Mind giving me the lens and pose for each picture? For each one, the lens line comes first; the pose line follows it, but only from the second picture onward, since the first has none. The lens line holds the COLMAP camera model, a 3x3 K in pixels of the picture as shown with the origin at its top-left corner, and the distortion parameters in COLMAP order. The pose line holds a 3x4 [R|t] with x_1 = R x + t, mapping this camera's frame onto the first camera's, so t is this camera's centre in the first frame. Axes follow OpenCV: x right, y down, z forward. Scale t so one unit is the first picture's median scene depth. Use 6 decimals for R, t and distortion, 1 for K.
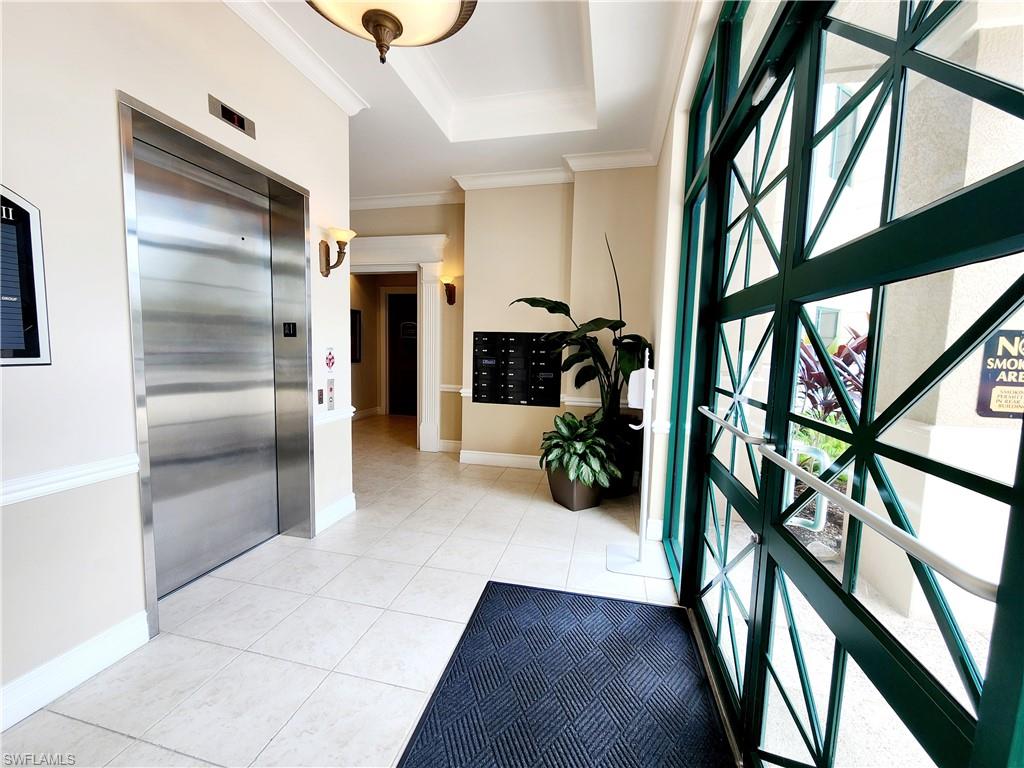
lens RADIAL K [[421.3, 0, 507.6], [0, 421.3, 388.3], [0, 0, 1]] dist [0.001302, -0.000145]
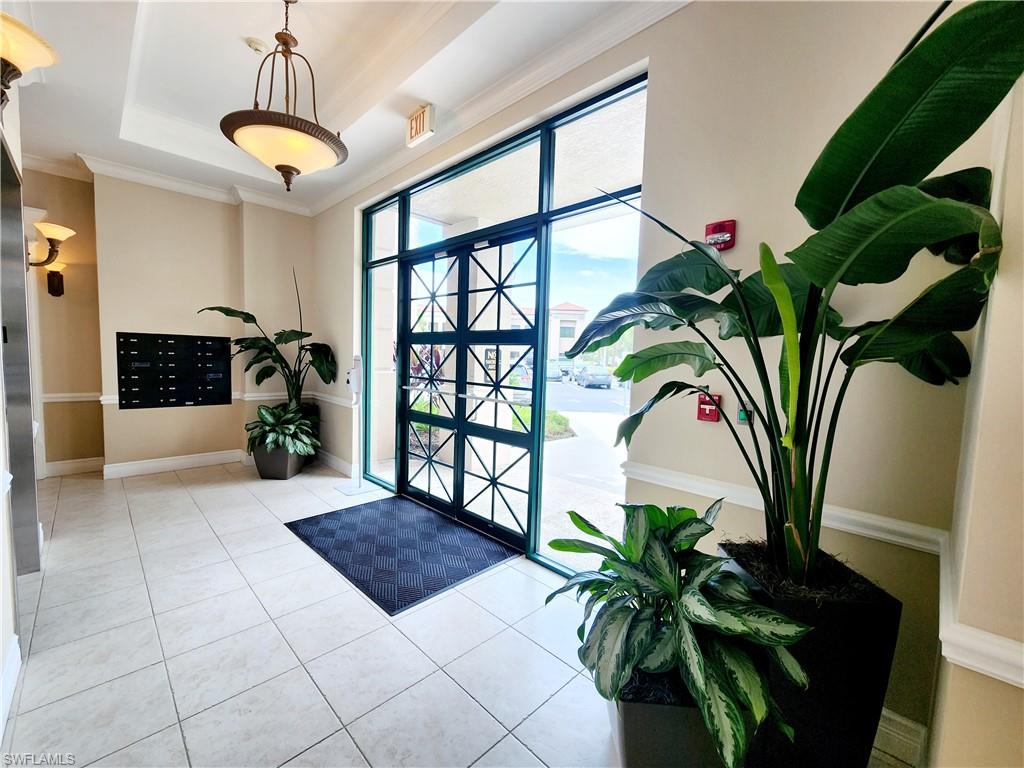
lens RADIAL K [[421.3, 0, 507.6], [0, 421.3, 388.3], [0, 0, 1]] dist [0.001302, -0.000145]
pose [[0.524721, -0.072520, 0.848180, -0.546133], [0.061158, 0.997002, 0.047409, -0.005971], [-0.849075, 0.026996, 0.527582, -0.252636]]
